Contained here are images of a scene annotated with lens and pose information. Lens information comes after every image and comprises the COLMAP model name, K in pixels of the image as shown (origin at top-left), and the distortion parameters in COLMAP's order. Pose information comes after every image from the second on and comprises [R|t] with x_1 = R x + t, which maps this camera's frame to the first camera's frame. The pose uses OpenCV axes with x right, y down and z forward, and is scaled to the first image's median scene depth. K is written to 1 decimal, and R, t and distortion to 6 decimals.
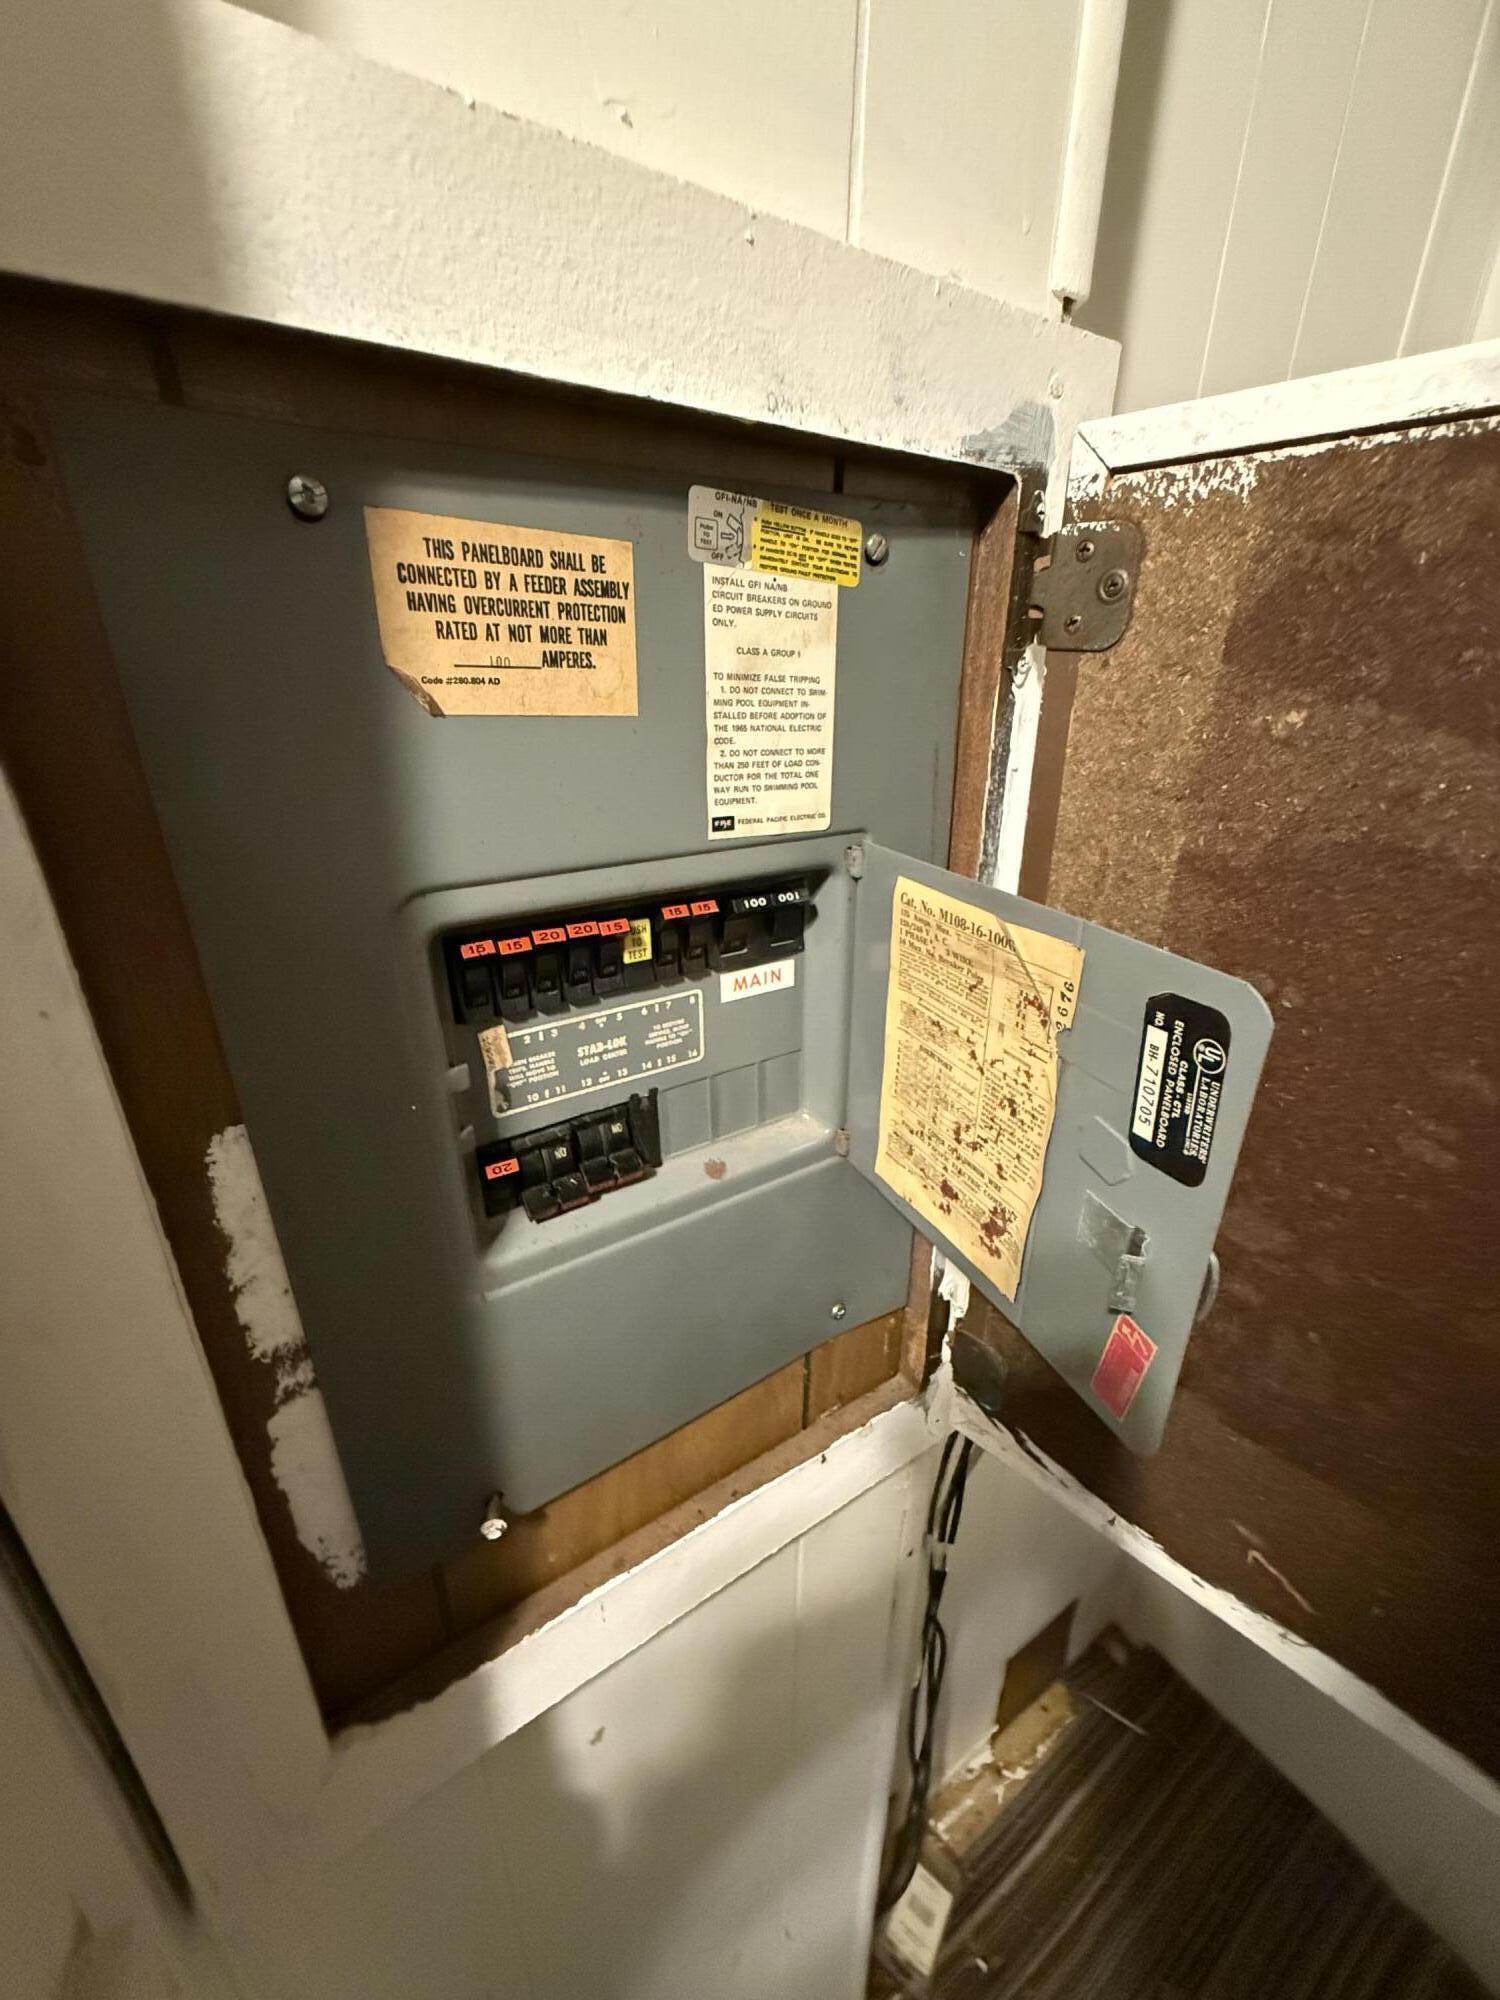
lens RADIAL K [[798.9, 0, 751.8], [0, 798.9, 994.1], [0, 0, 1]] dist [0.000801, -0.000293]
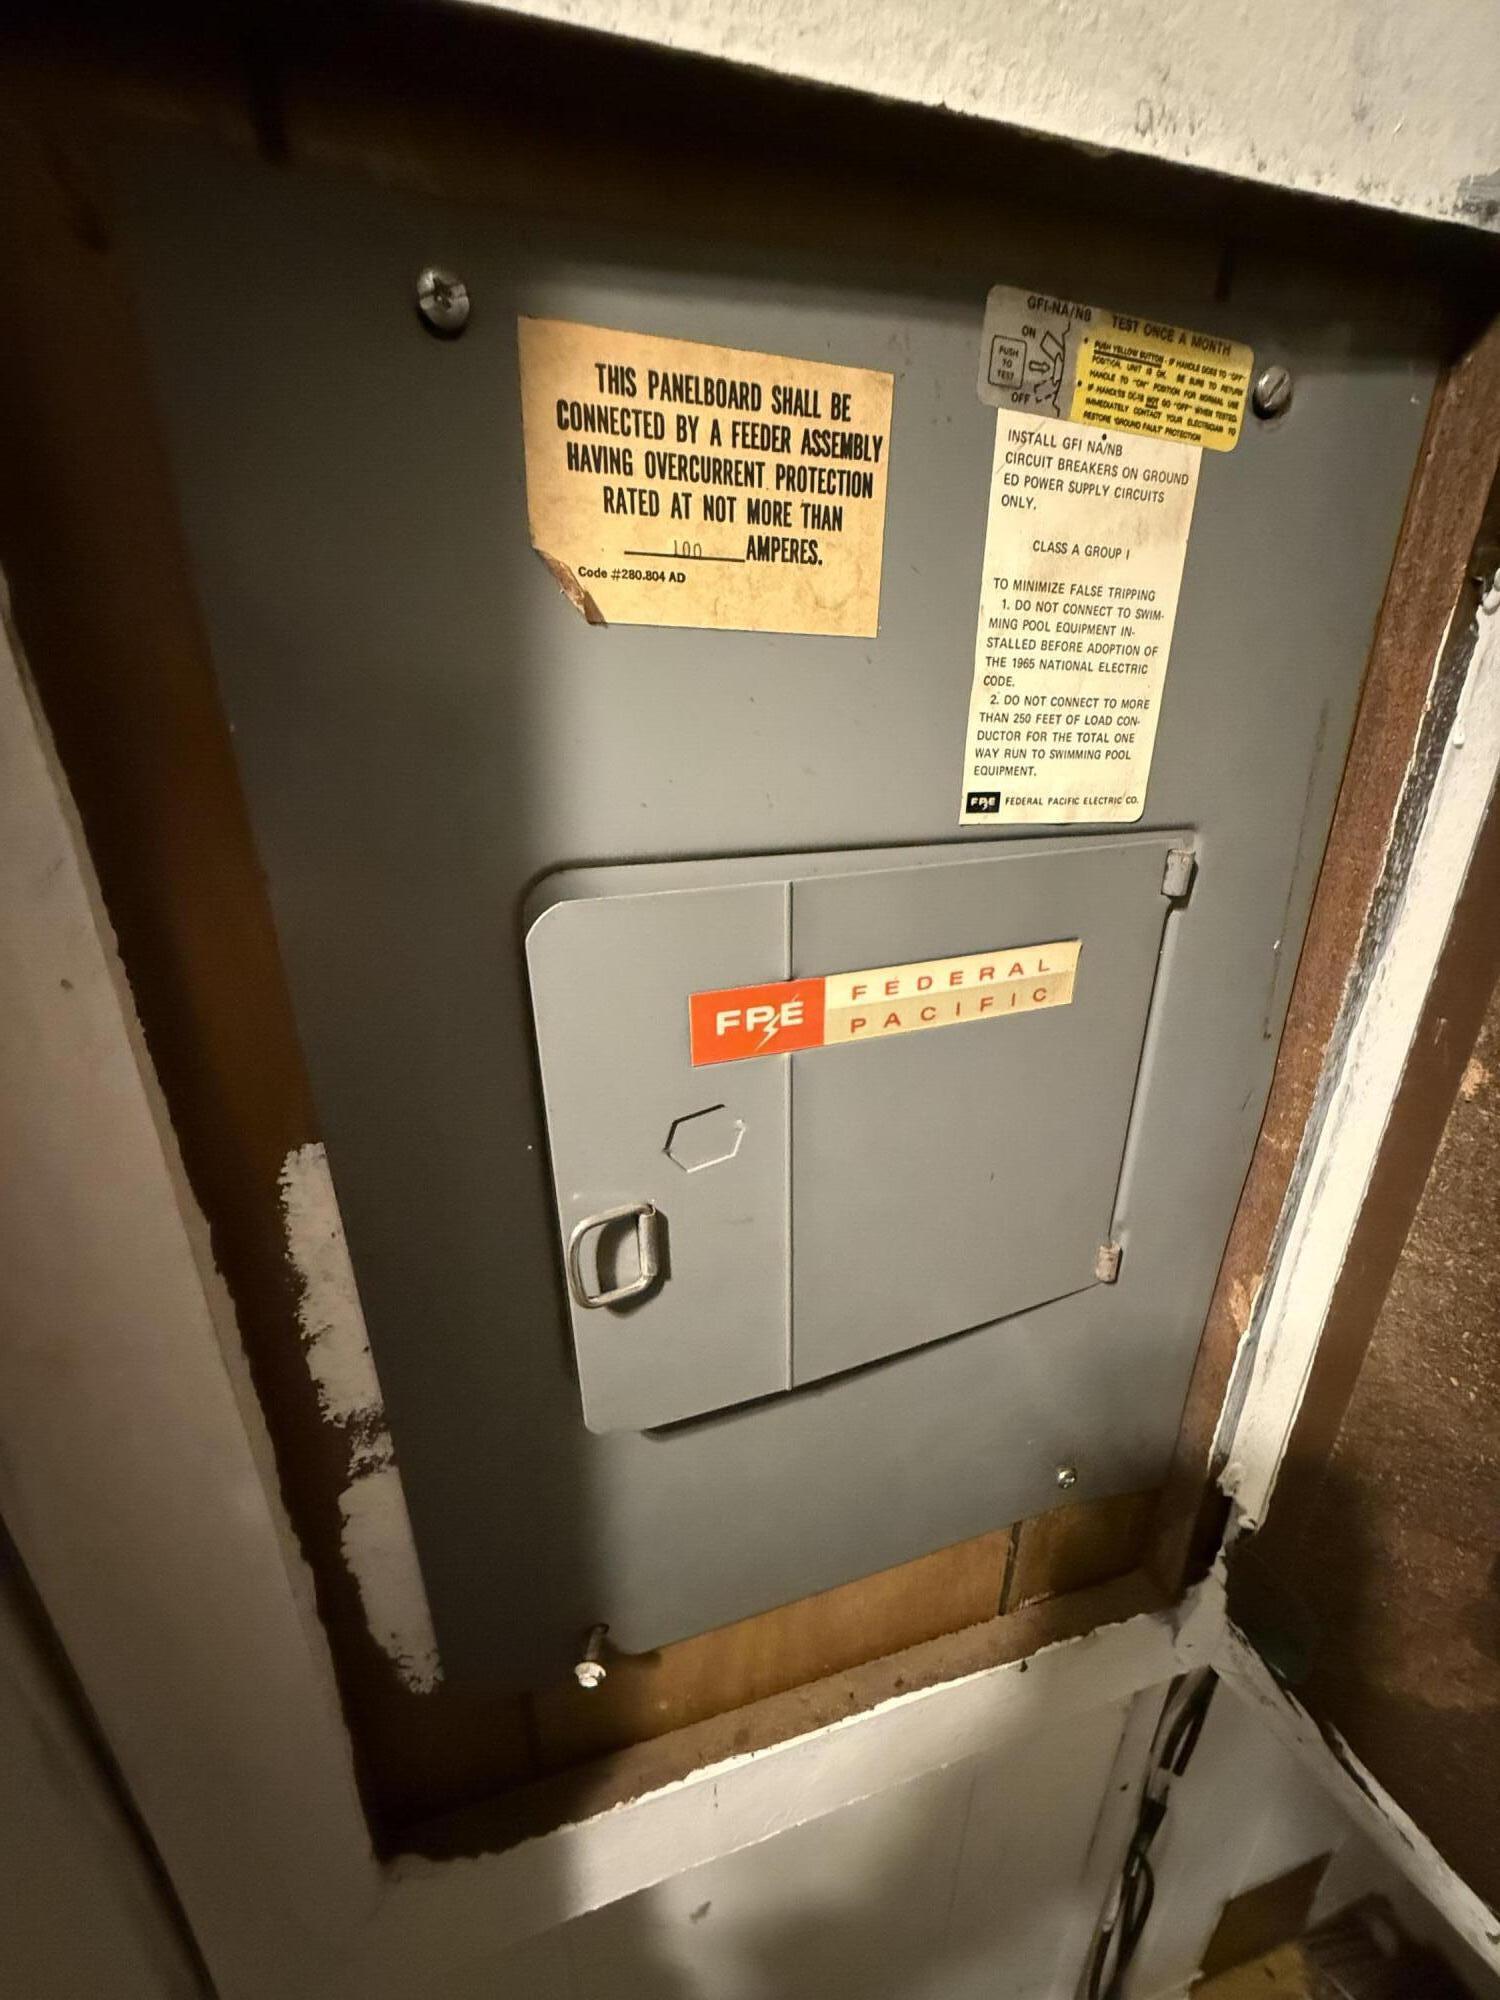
lens RADIAL K [[798.9, 0, 761.2], [0, 798.9, 993.9], [0, 0, 1]] dist [0.000801, -0.000293]
pose [[0.959146, 0.103355, -0.263357, -0.021258], [-0.108207, 0.994121, -0.003948, -0.023610], [0.261401, 0.032284, 0.964690, 0.286801]]
